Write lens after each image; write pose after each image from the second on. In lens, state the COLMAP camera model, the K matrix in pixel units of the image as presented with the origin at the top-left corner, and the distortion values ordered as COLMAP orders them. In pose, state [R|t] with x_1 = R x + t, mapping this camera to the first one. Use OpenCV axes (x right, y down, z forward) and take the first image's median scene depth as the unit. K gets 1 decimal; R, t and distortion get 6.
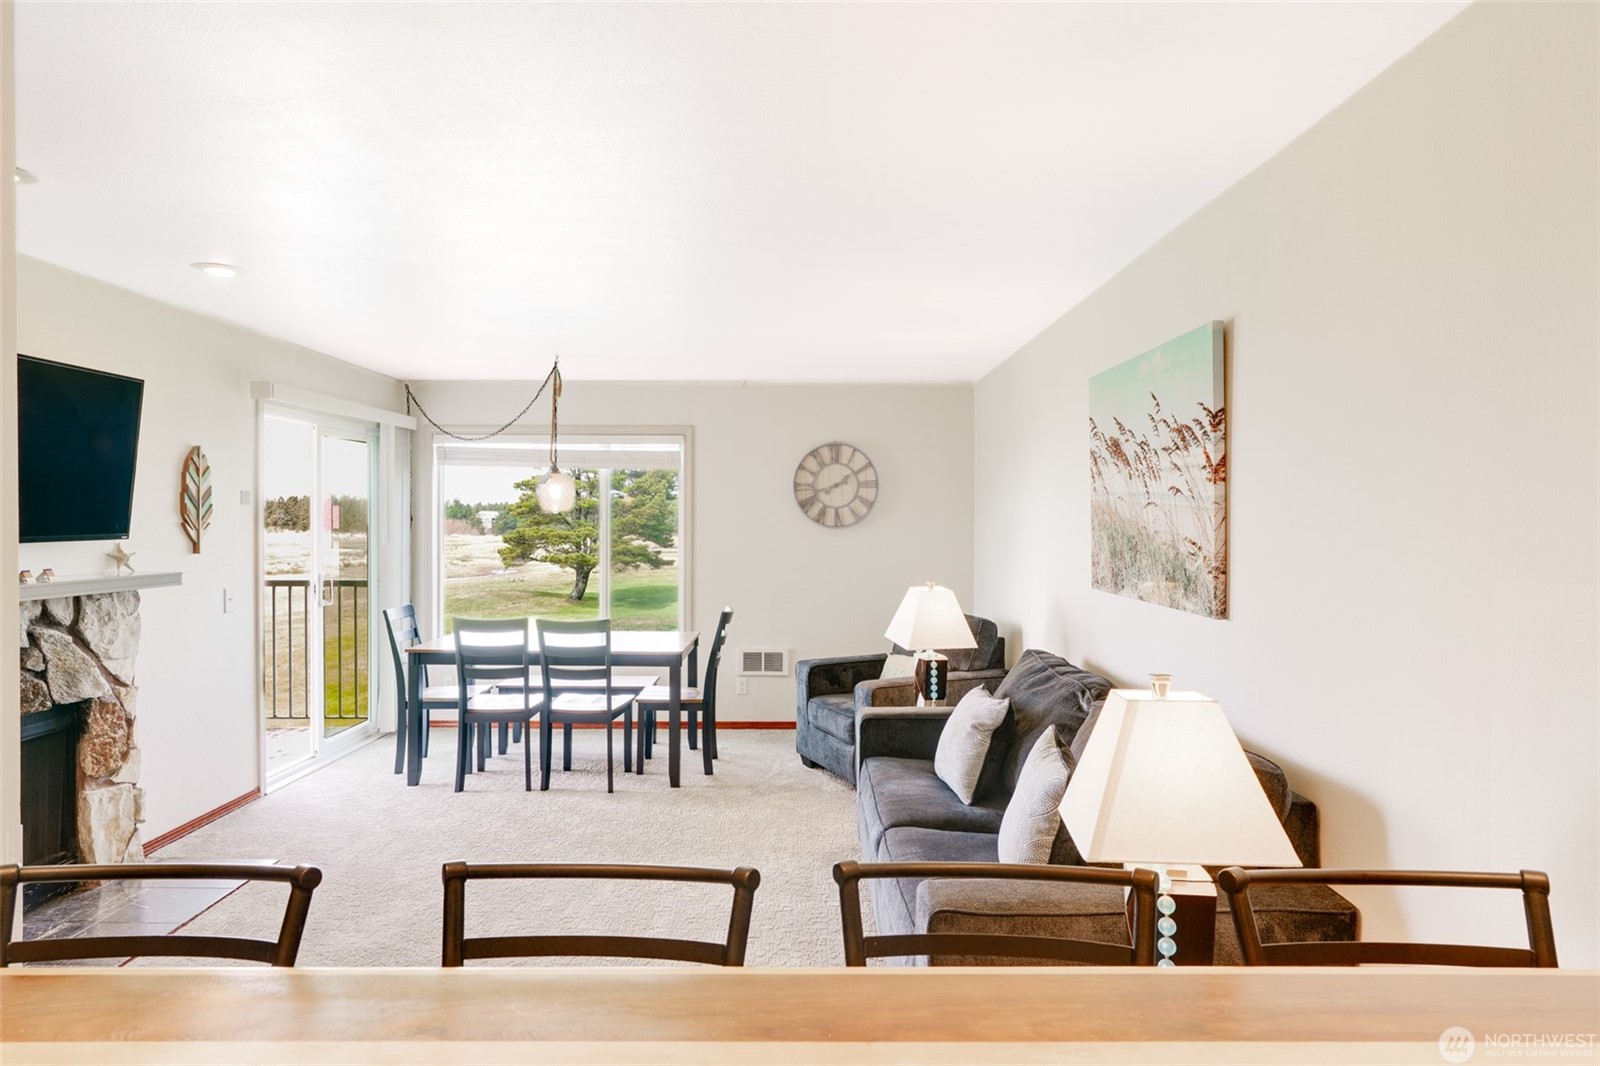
lens RADIAL K [[917.3, 0, 800.0], [0, 917.3, 533.0], [0, 0, 1]] dist [0.001067, 0.001525]
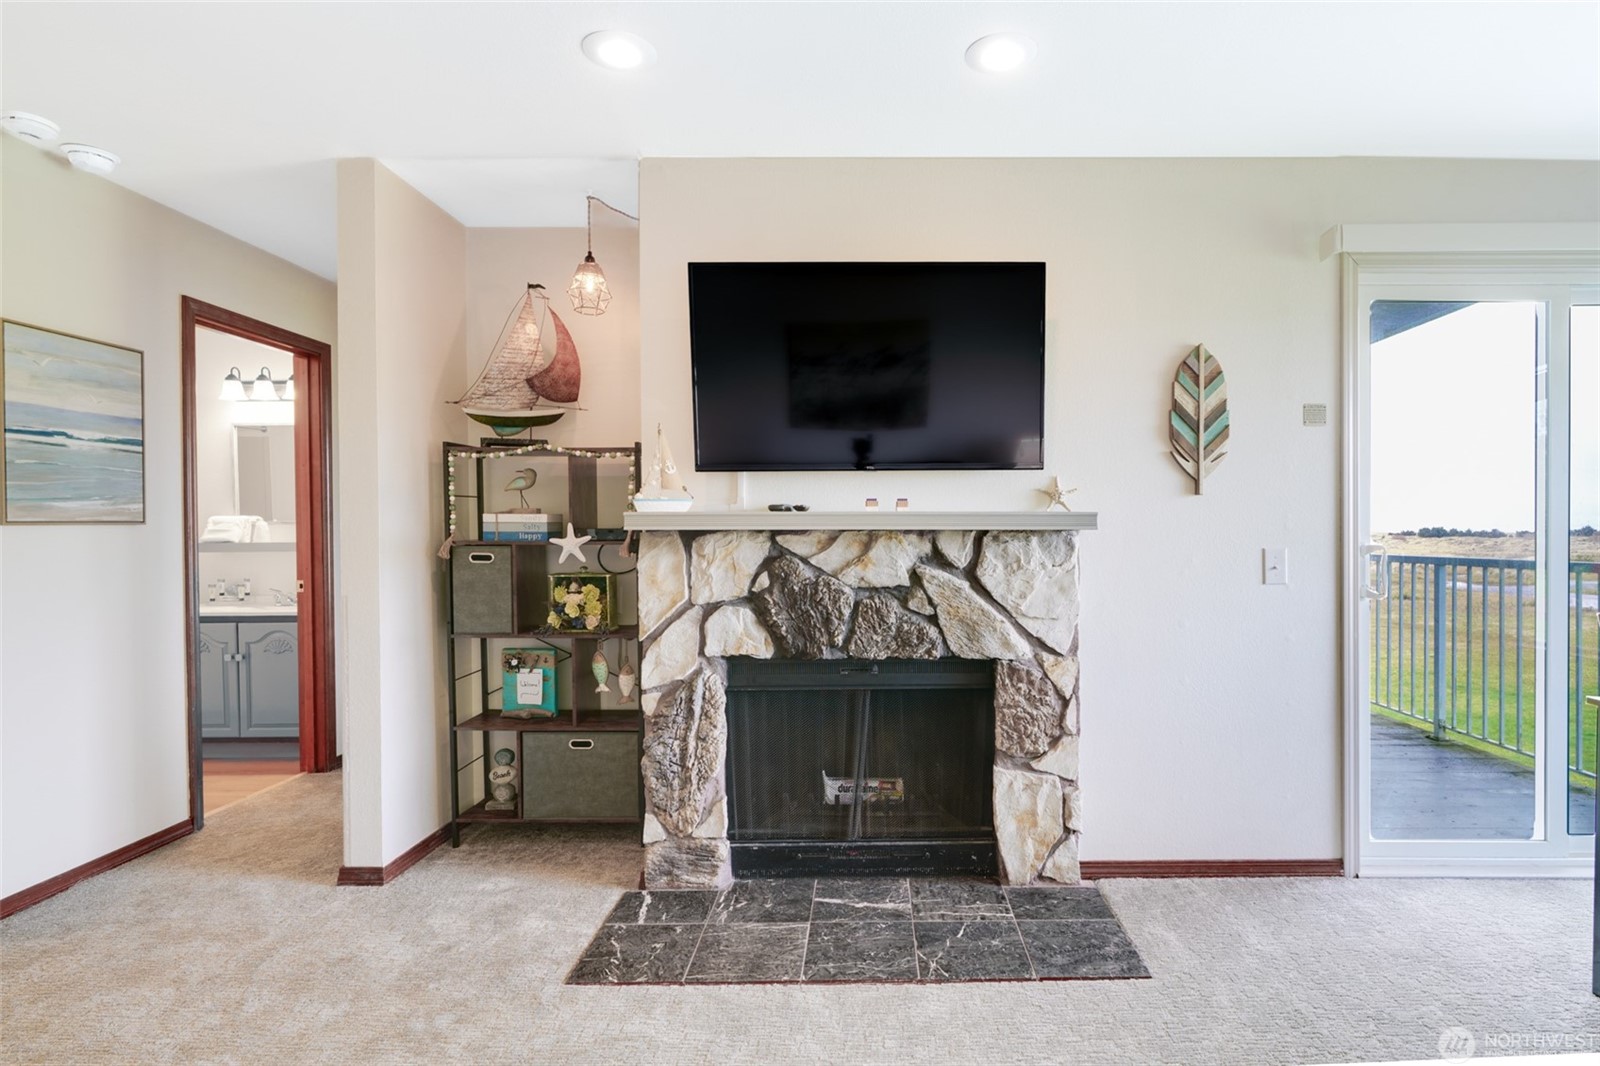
lens RADIAL K [[805.3, 0, 878.0], [0, 805.3, 541.3], [0, 0, 1]] dist [-0.005953, 0.000046]
pose [[0.012380, 0.009946, -0.999874, -0.027511], [-0.012758, 0.999871, 0.009788, 0.050599], [0.999842, 0.012635, 0.012505, 0.670097]]
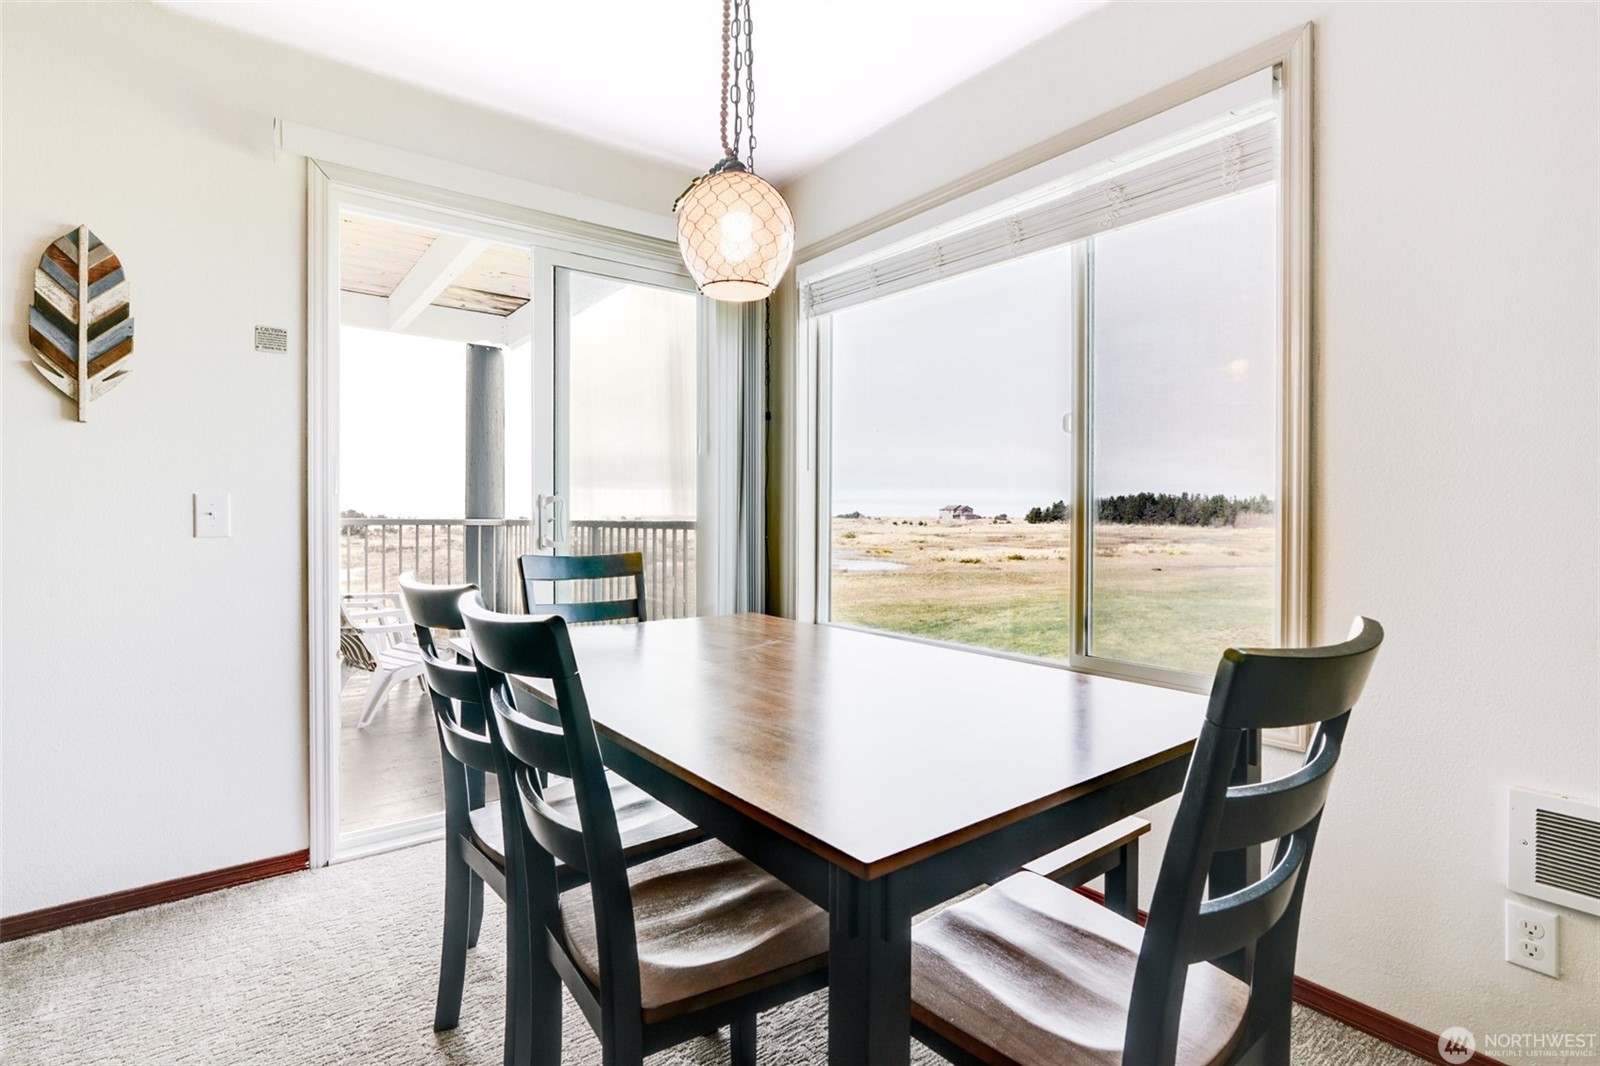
lens RADIAL K [[763.5, 0, 803.1], [0, 763.5, 523.9], [0, 0, 1]] dist [-0.001902, 0.000116]
pose [[0.615421, 0.006936, -0.788168, -0.027953], [-0.010306, 0.999947, 0.000753, 0.071130], [0.788131, 0.007659, 0.615460, 0.957354]]
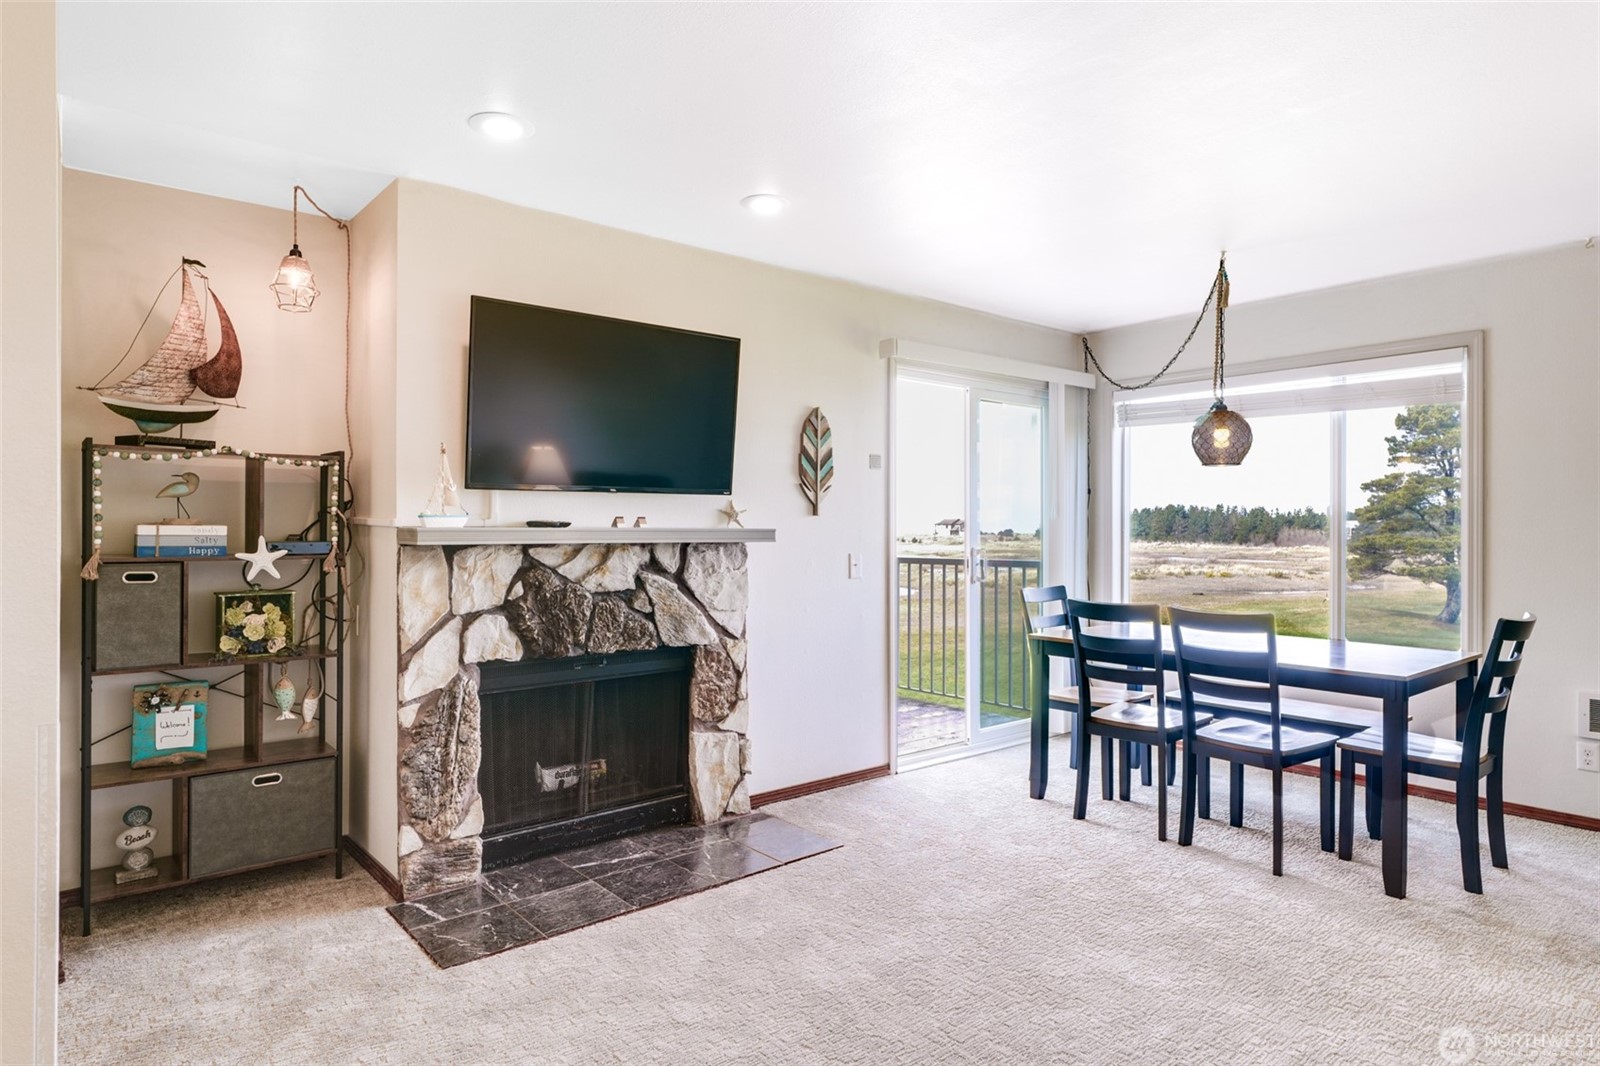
lens RADIAL K [[917.3, 0, 800.0], [0, 917.3, 533.0], [0, 0, 1]] dist [0.001067, 0.001525]
pose [[0.645527, 0.000773, -0.763737, 0.083267], [-0.010228, 0.999919, -0.007633, 0.044497], [0.763669, 0.012739, 0.645483, 0.311264]]
